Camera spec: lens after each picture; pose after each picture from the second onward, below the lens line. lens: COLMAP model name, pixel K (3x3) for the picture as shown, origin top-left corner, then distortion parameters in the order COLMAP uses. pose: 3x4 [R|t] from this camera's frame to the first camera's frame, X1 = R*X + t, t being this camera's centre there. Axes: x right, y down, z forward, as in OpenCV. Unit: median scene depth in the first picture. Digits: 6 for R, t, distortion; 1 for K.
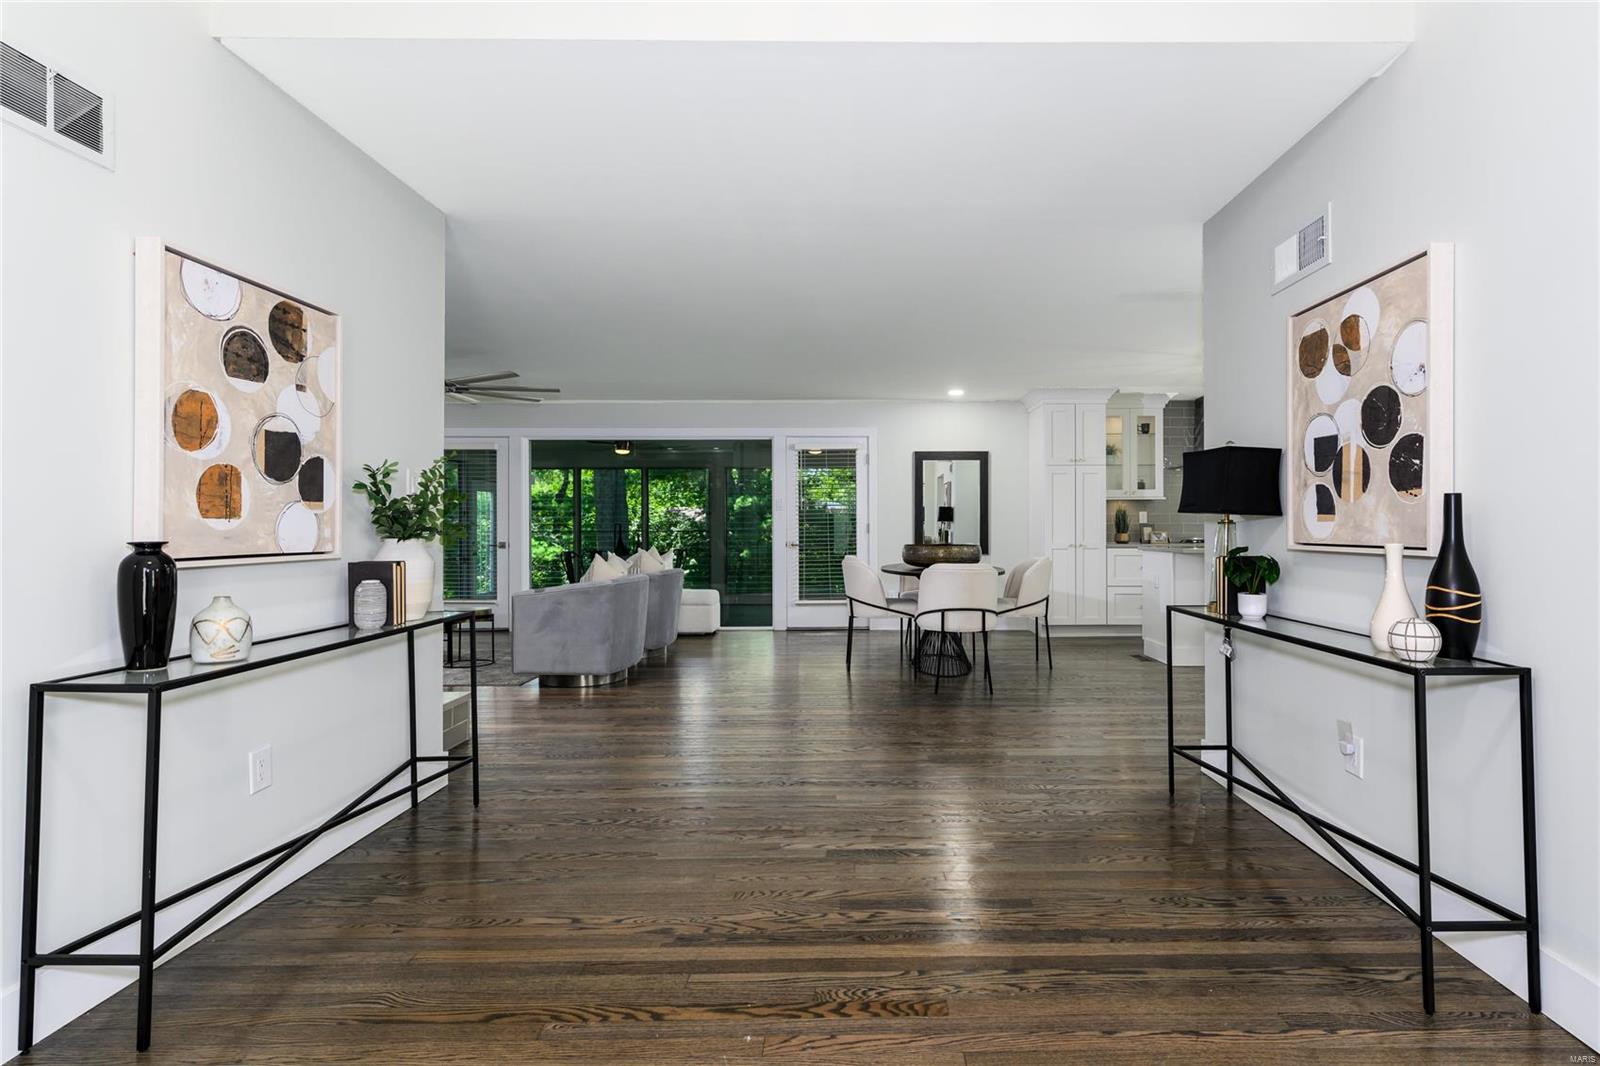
lens RADIAL K [[733.3, 0, 815.3], [0, 733.3, 515.5], [0, 0, 1]] dist [-0.000313, -0.000077]
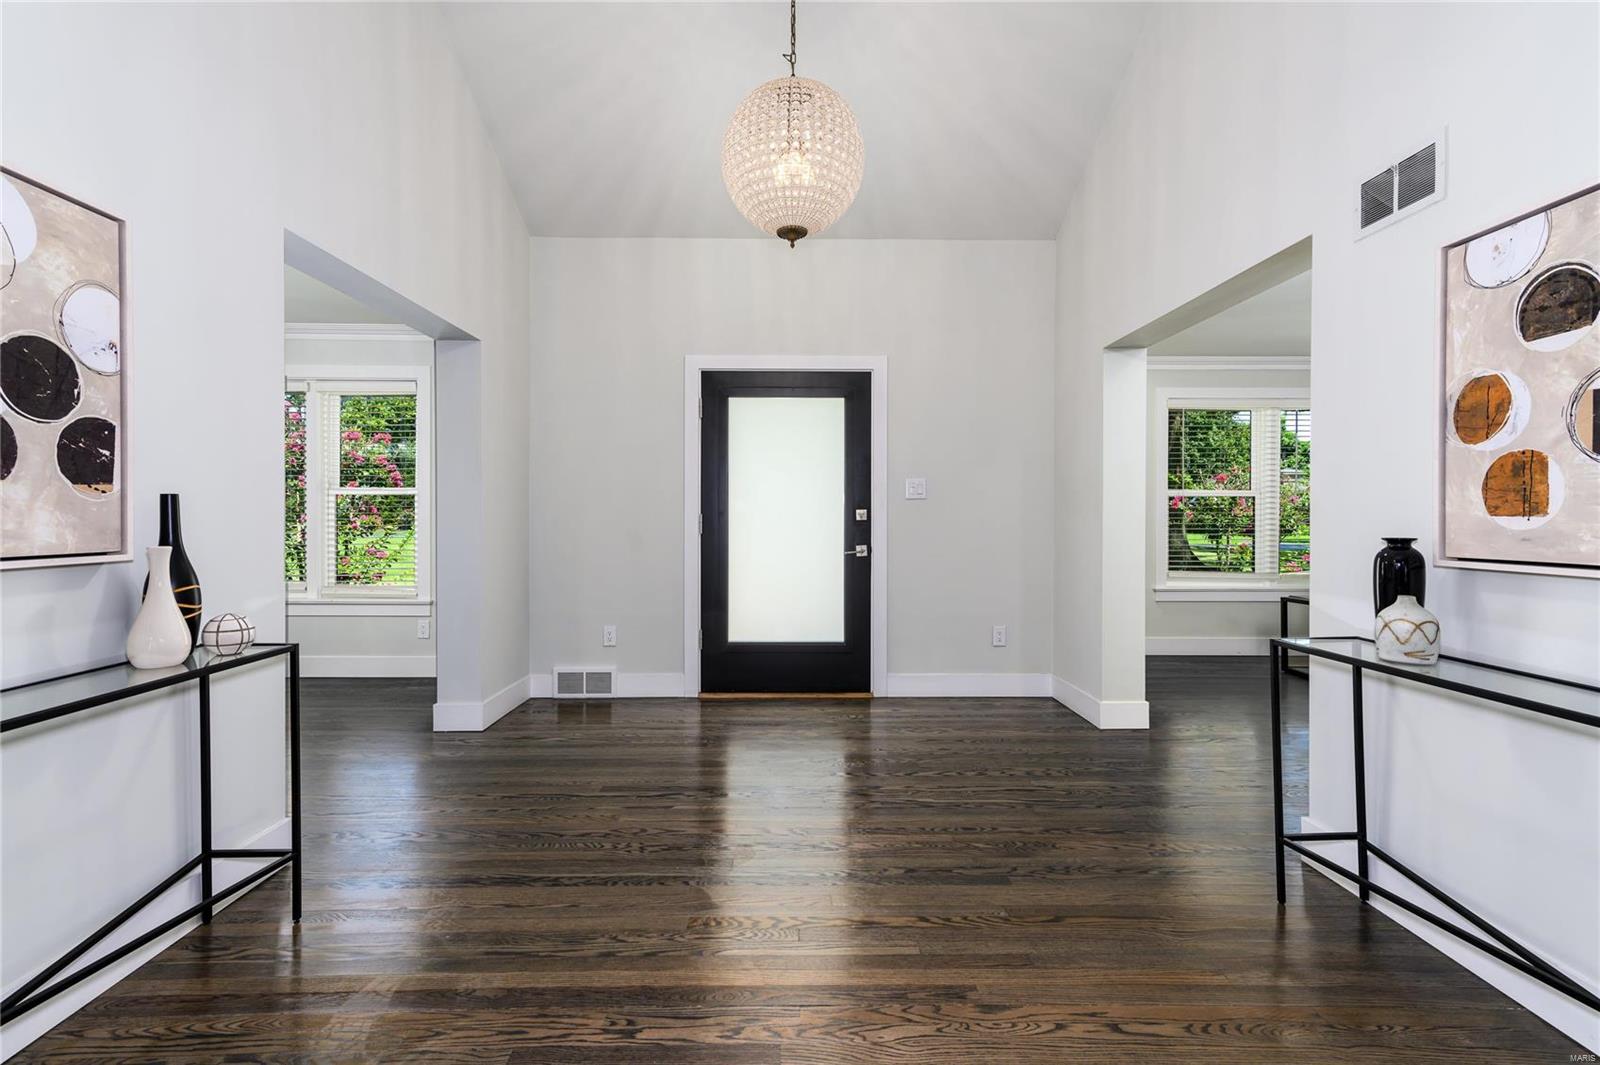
lens RADIAL K [[733.3, 0, 815.3], [0, 733.3, 515.0], [0, 0, 1]] dist [-0.000313, -0.000077]
pose [[-0.994958, 0.001016, -0.100283, 0.075649], [0.002413, 0.999902, -0.013806, 0.013147], [0.100259, -0.013978, -0.994863, 1.849080]]
